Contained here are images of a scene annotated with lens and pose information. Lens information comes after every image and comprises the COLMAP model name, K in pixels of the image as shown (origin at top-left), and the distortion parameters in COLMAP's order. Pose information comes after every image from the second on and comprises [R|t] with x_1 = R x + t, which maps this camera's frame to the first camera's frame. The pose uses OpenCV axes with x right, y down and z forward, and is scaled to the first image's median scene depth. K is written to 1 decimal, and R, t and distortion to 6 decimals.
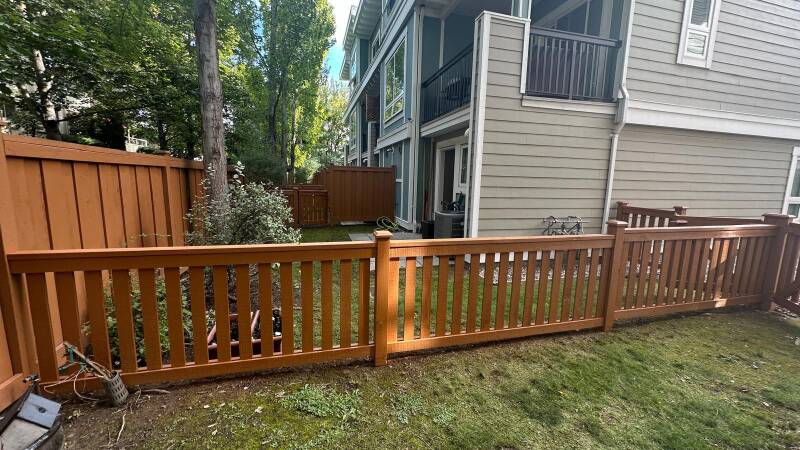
lens RADIAL K [[316.4, 0, 400.3], [0, 316.4, 226.3], [0, 0, 1]] dist [0.000462, 0.000015]
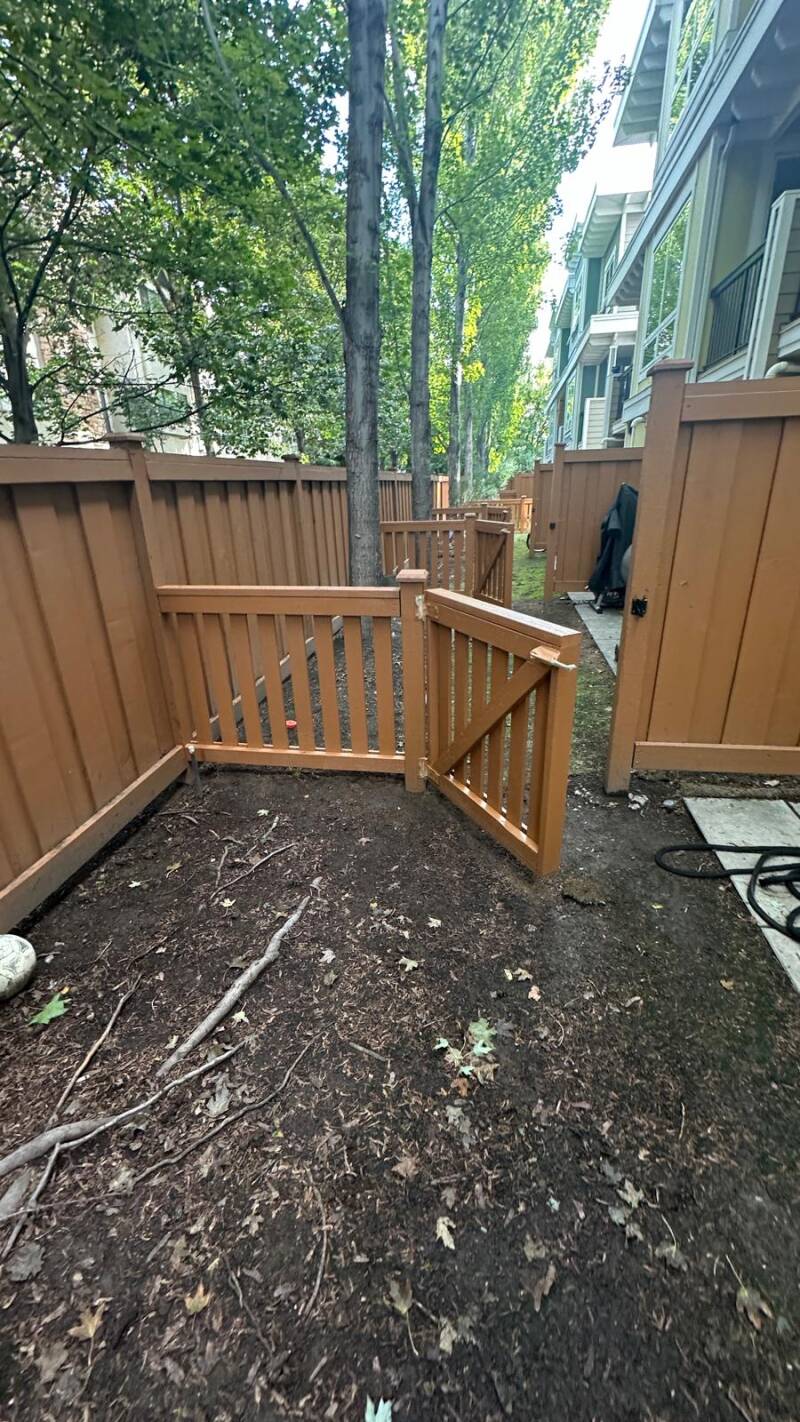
lens RADIAL K [[562.4, 0, 397.9], [0, 562.4, 710.9], [0, 0, 1]] dist [0.000462, 0.000015]
pose [[0.898724, 0.112268, -0.423900, 0.163515], [-0.009383, 0.971374, 0.237369, 0.080362], [0.438414, -0.209352, 0.874051, -0.560003]]
